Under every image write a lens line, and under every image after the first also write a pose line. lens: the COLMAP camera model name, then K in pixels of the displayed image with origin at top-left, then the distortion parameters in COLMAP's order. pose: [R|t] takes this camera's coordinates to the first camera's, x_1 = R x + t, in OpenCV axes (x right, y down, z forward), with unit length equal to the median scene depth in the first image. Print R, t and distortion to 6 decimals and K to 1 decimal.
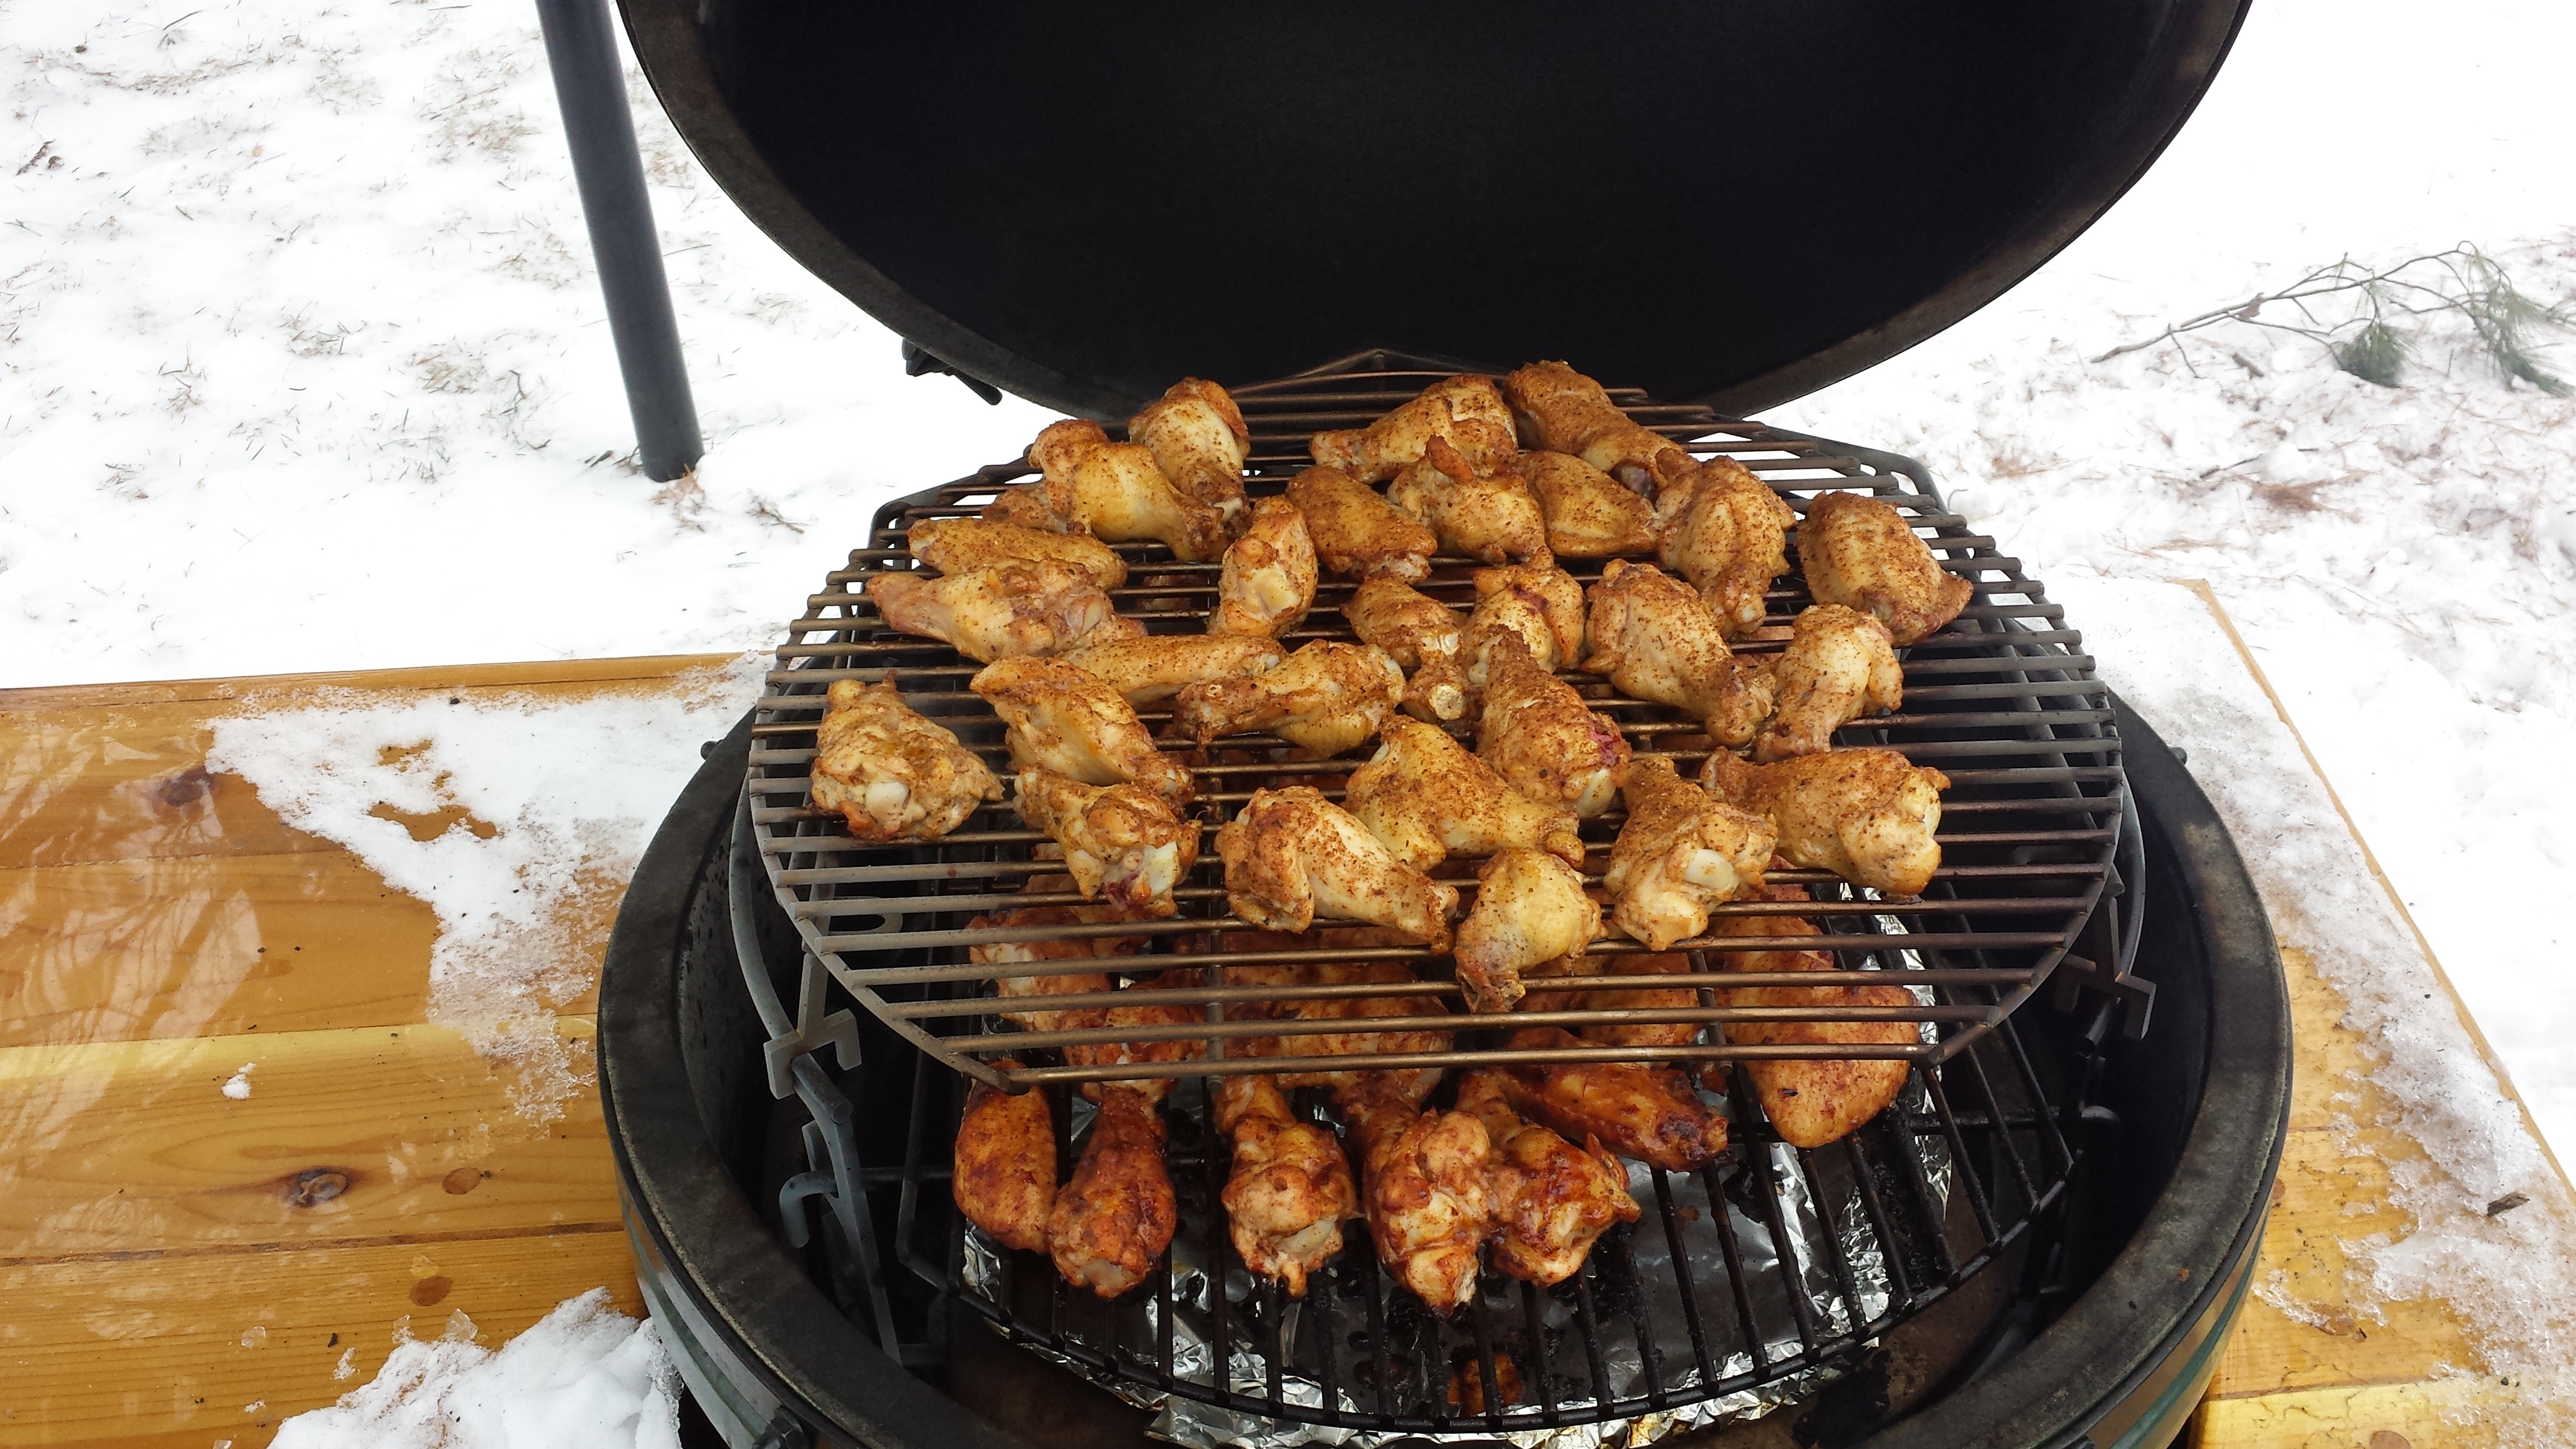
lens RADIAL K [[2439.1, 0, 1296.7], [0, 2439.1, 728.1], [0, 0, 1]] dist [0.134286, -0.324996]
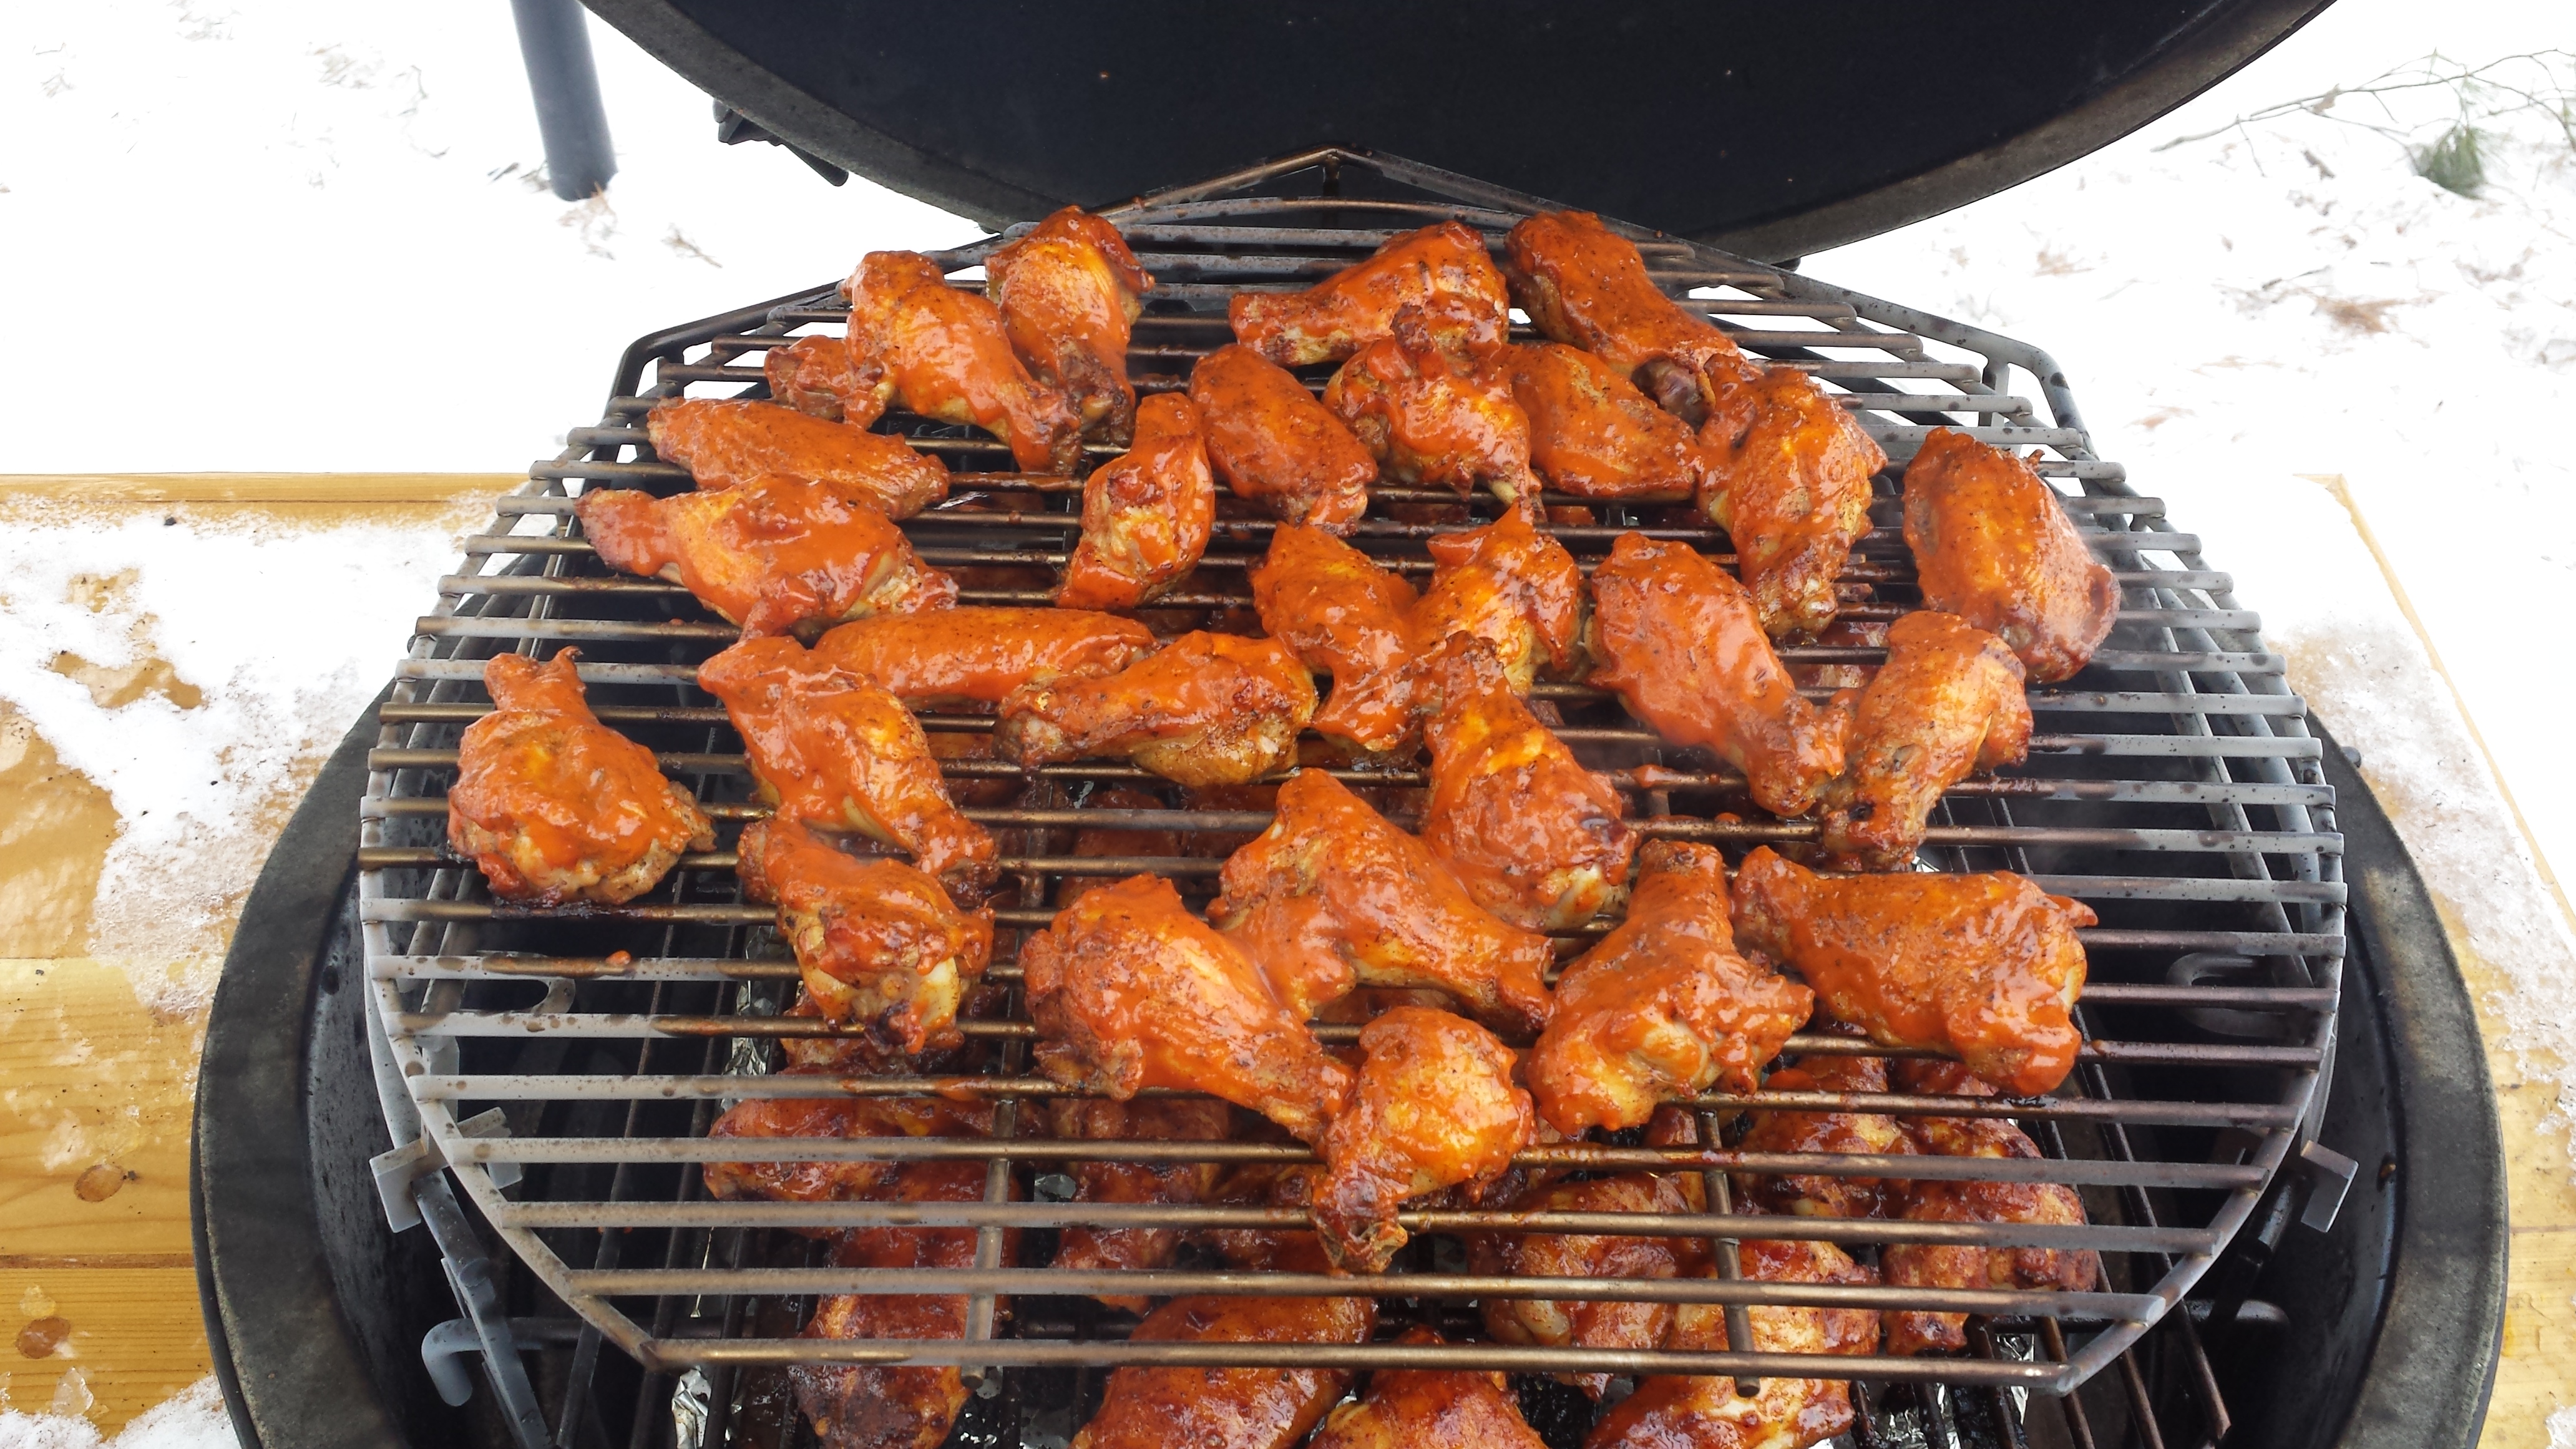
lens RADIAL K [[2448.0, 0, 1302.2], [0, 2448.0, 736.4], [0, 0, 1]] dist [0.075412, -0.212332]
pose [[0.998681, 0.049322, 0.014277, 0.024431], [-0.050610, 0.992462, 0.111618, -0.066522], [-0.008665, -0.112193, 0.993649, 0.259292]]
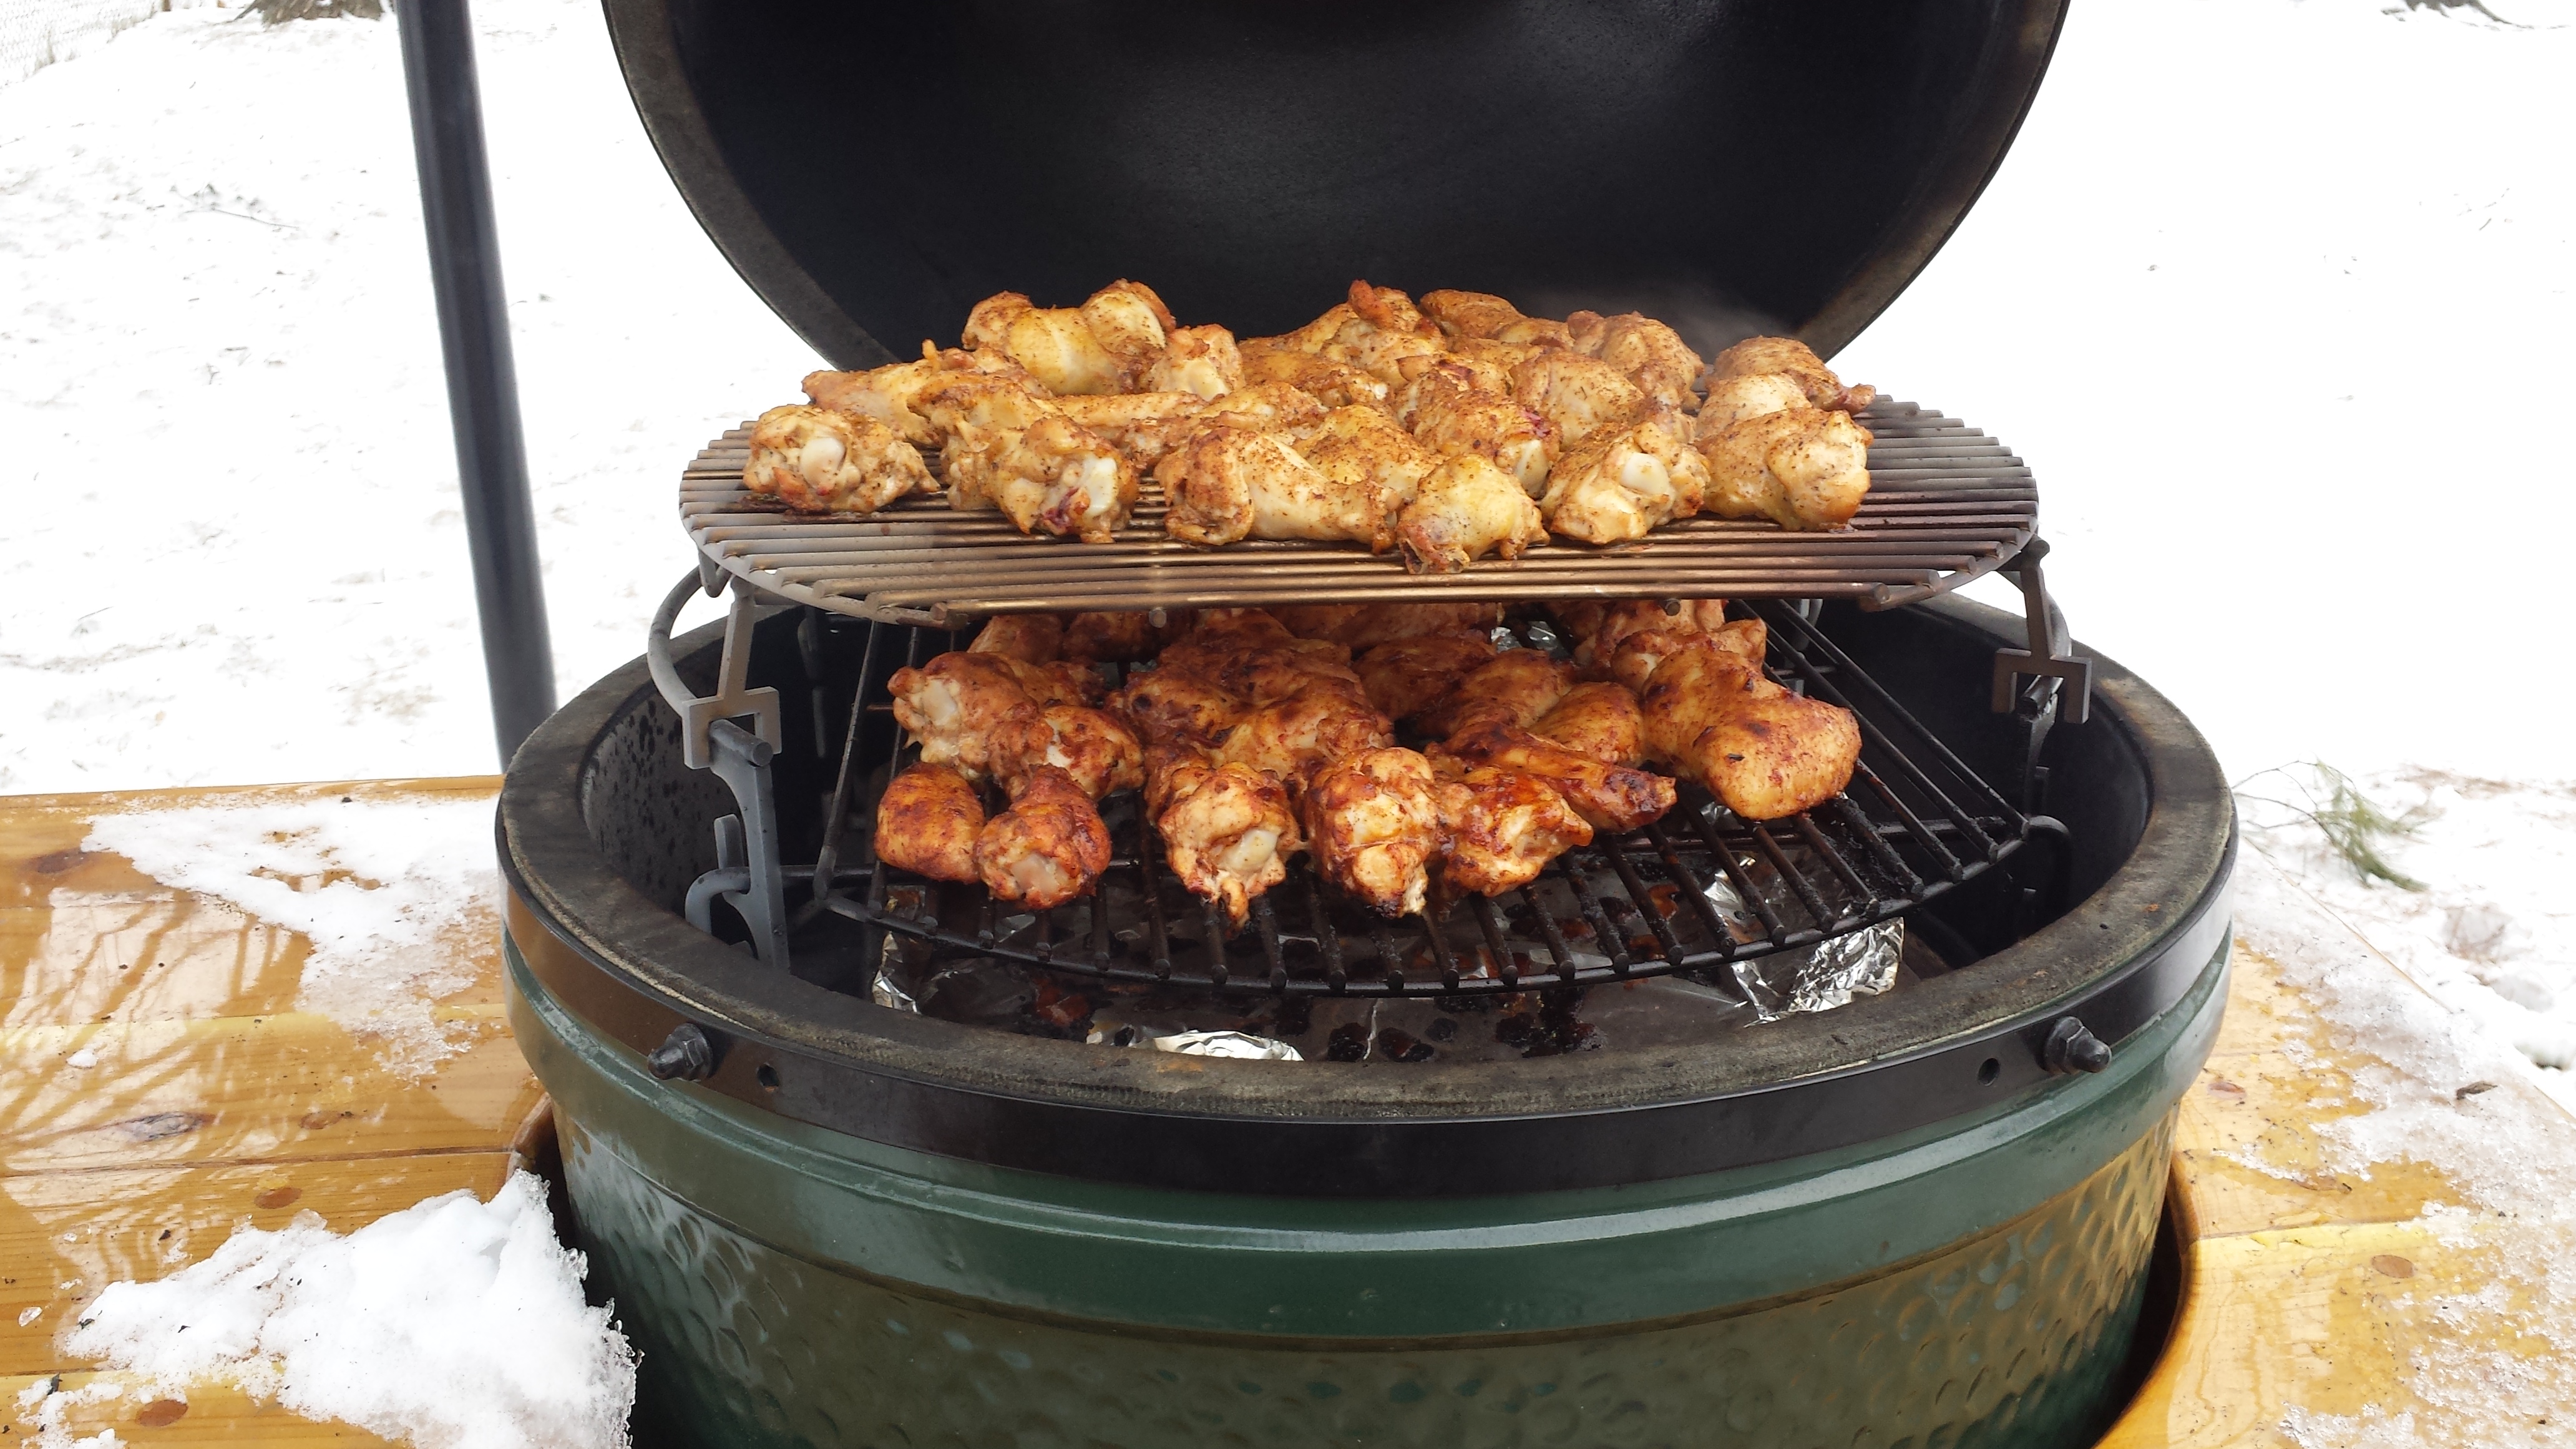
lens RADIAL K [[2439.1, 0, 1296.7], [0, 2439.1, 728.1], [0, 0, 1]] dist [0.134286, -0.324996]
pose [[0.998810, 0.001999, 0.048722, -0.018508], [0.012834, 0.953154, -0.302214, 0.352242], [-0.047043, 0.302480, 0.951994, 0.059024]]
